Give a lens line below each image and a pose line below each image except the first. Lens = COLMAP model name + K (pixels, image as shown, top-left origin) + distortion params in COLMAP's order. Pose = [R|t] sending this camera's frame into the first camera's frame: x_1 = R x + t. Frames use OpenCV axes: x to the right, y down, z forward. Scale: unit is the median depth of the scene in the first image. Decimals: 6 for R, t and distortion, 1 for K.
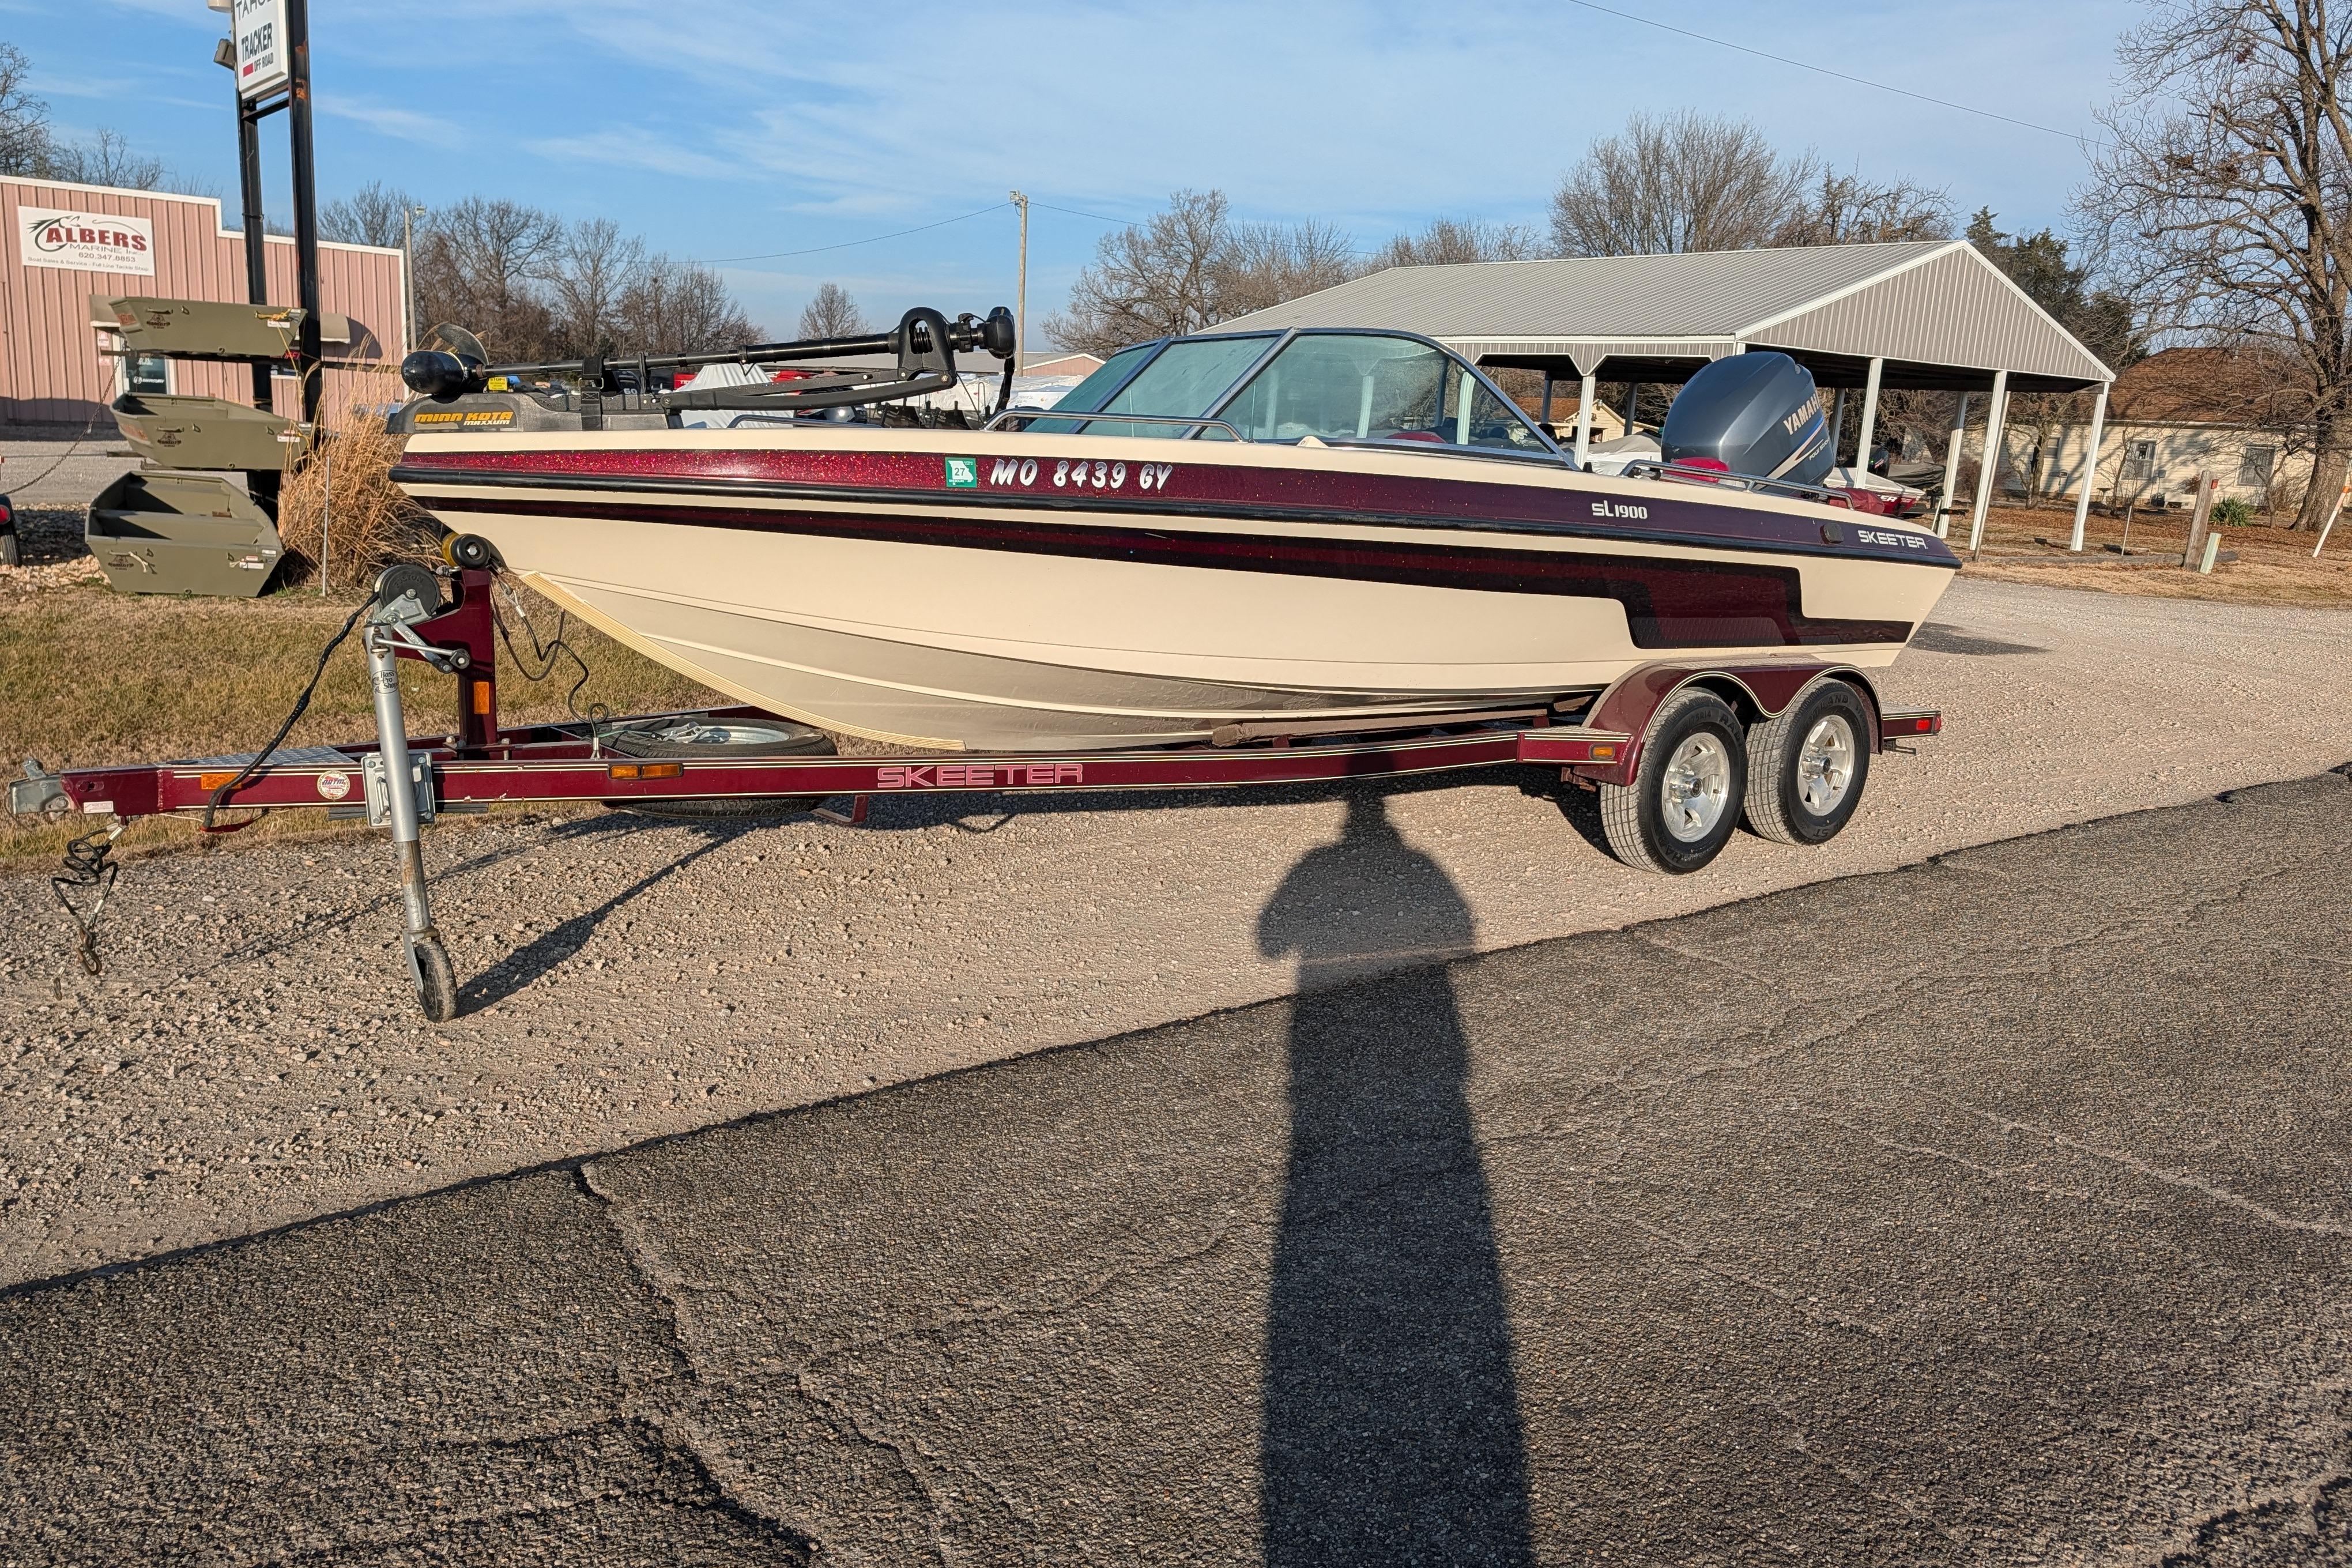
lens RADIAL K [[1693.5, 0, 1125.5], [0, 1693.5, 801.7], [0, 0, 1]] dist [0.036955, -0.030575]
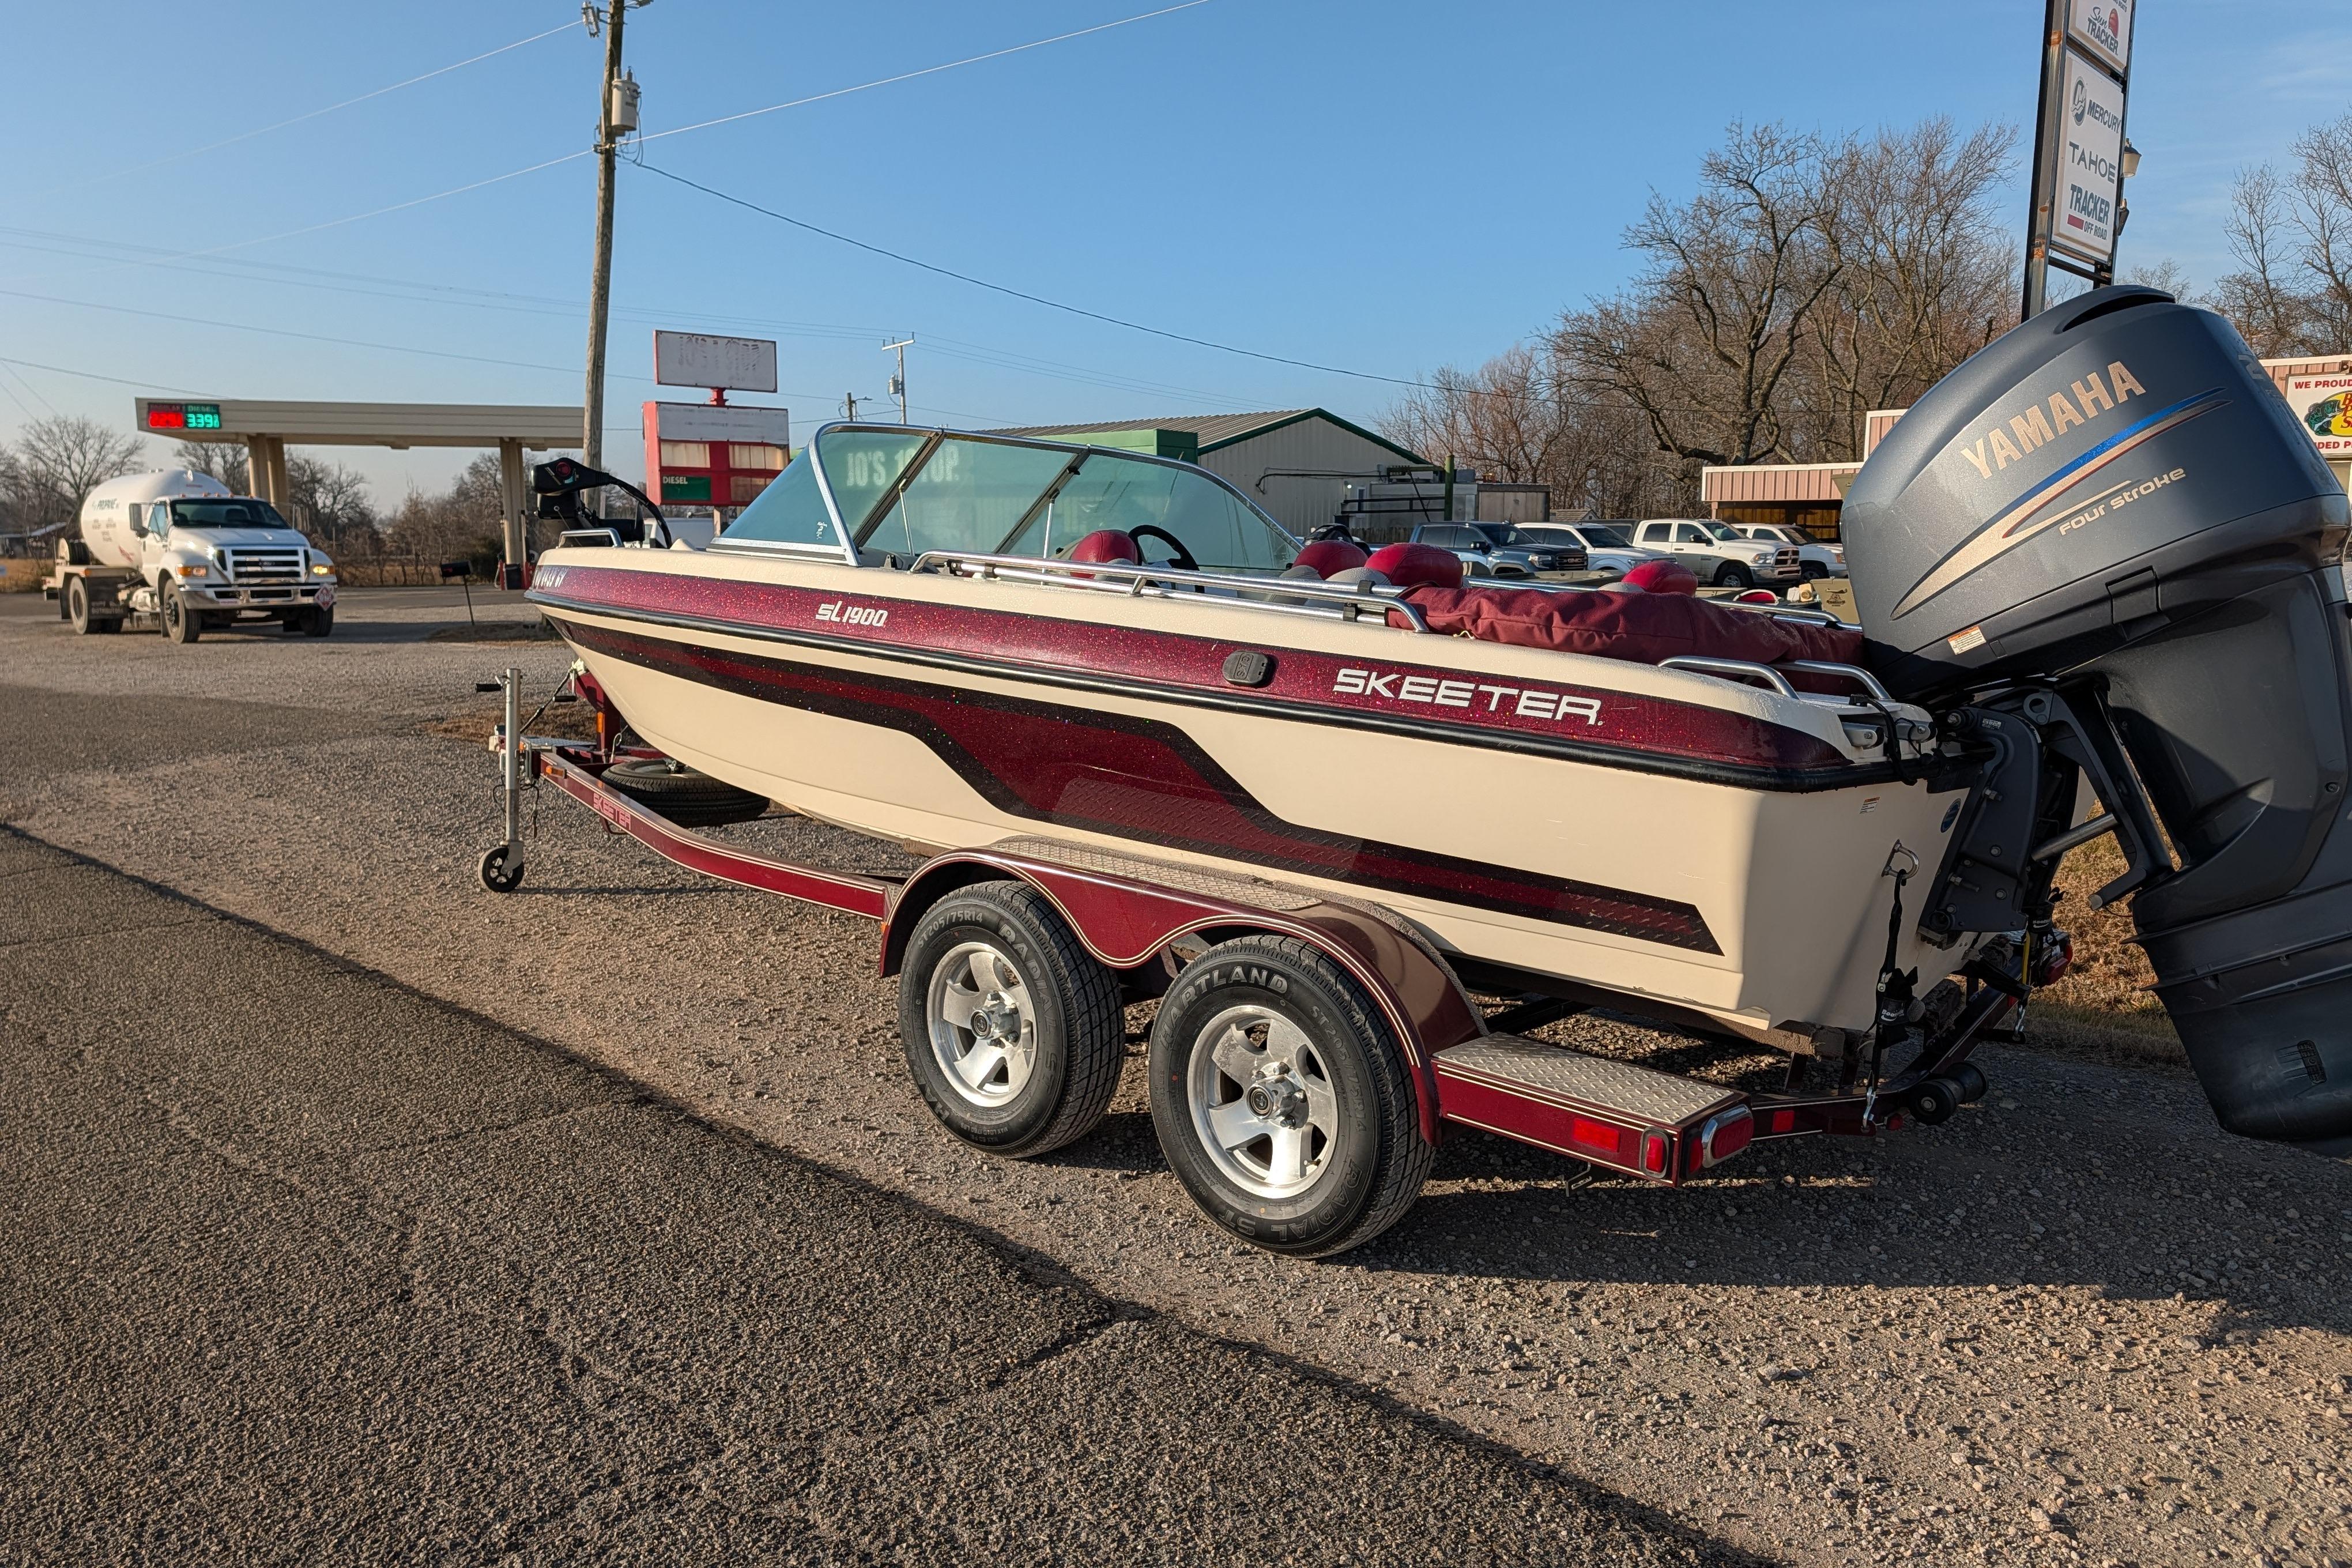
lens RADIAL K [[1718.4, 0, 1176.0], [0, 1718.4, 784.0], [0, 0, 1]] dist [0.027289, -0.017533]
pose [[0.123148, 0.084767, -0.988761, 0.223327], [-0.206670, 0.976691, 0.057992, -0.034466], [0.970630, 0.197205, 0.137797, 0.211136]]
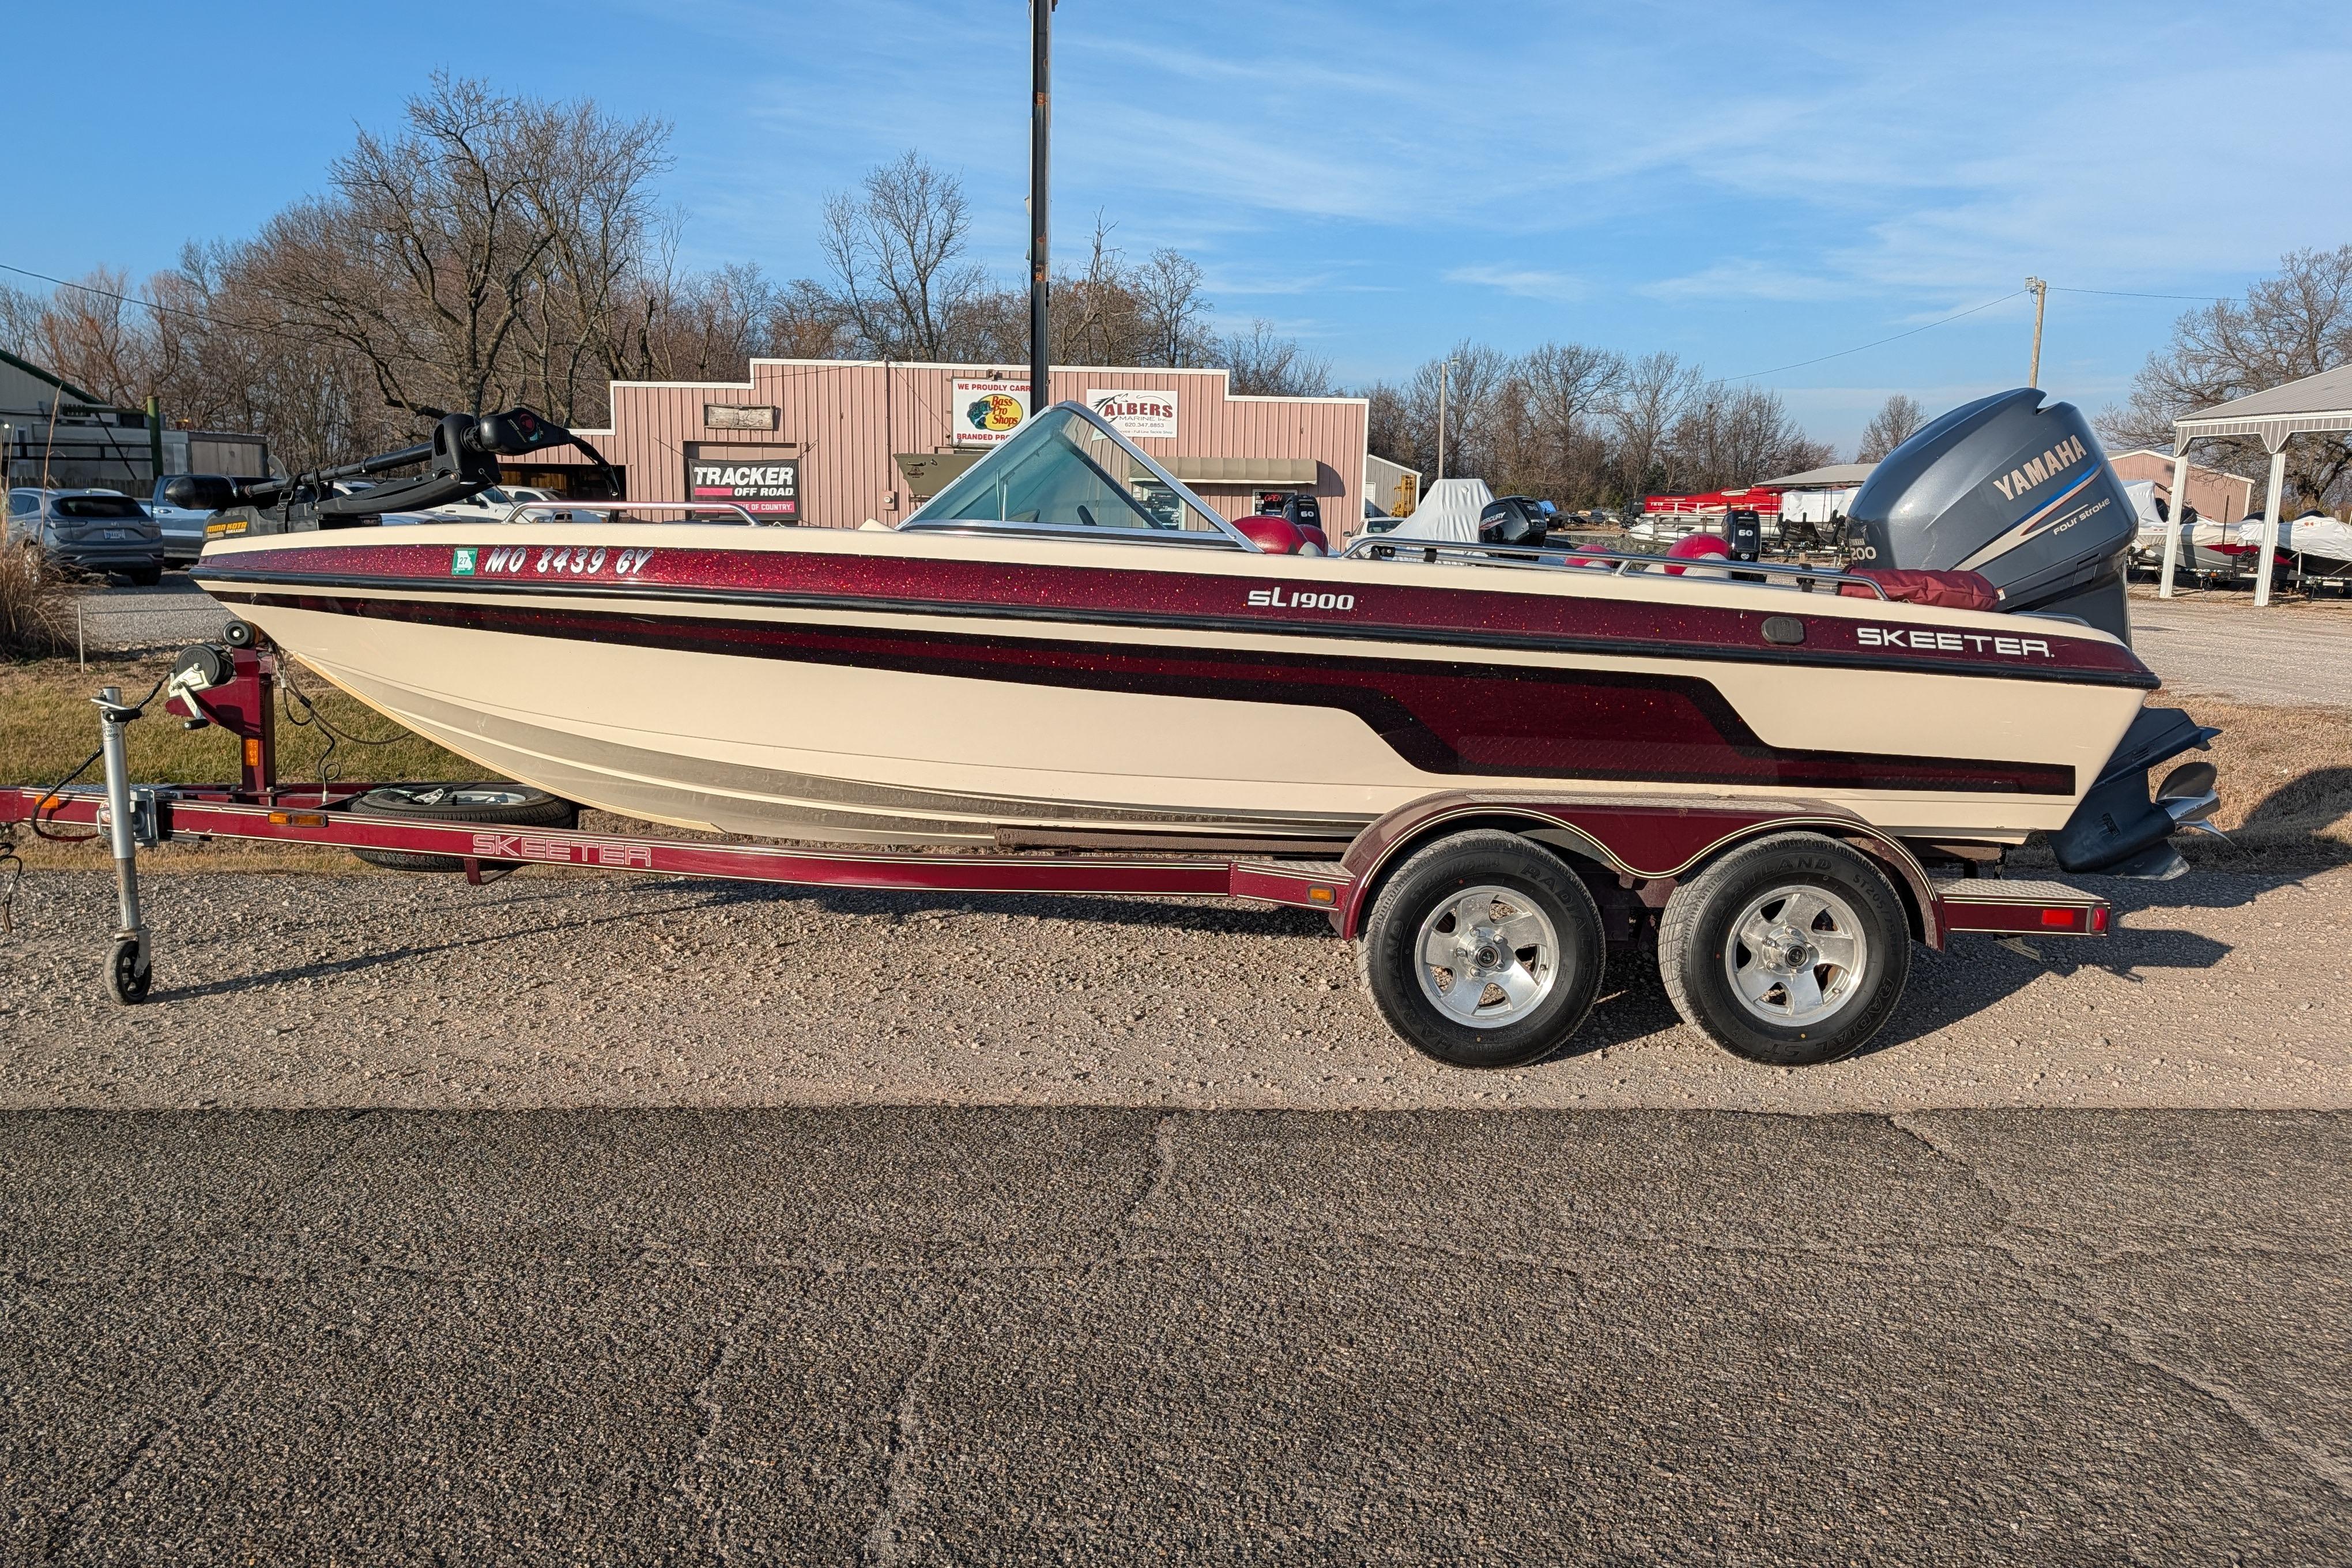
lens RADIAL K [[1710.4, 0, 1176.0], [0, 1710.4, 784.0], [0, 0, 1]] dist [0.002673, -0.006677]
pose [[0.807113, 0.053010, -0.588013, 0.149207], [-0.102353, 0.993444, -0.050930, -0.007319], [0.581458, 0.101291, 0.807247, 0.065501]]
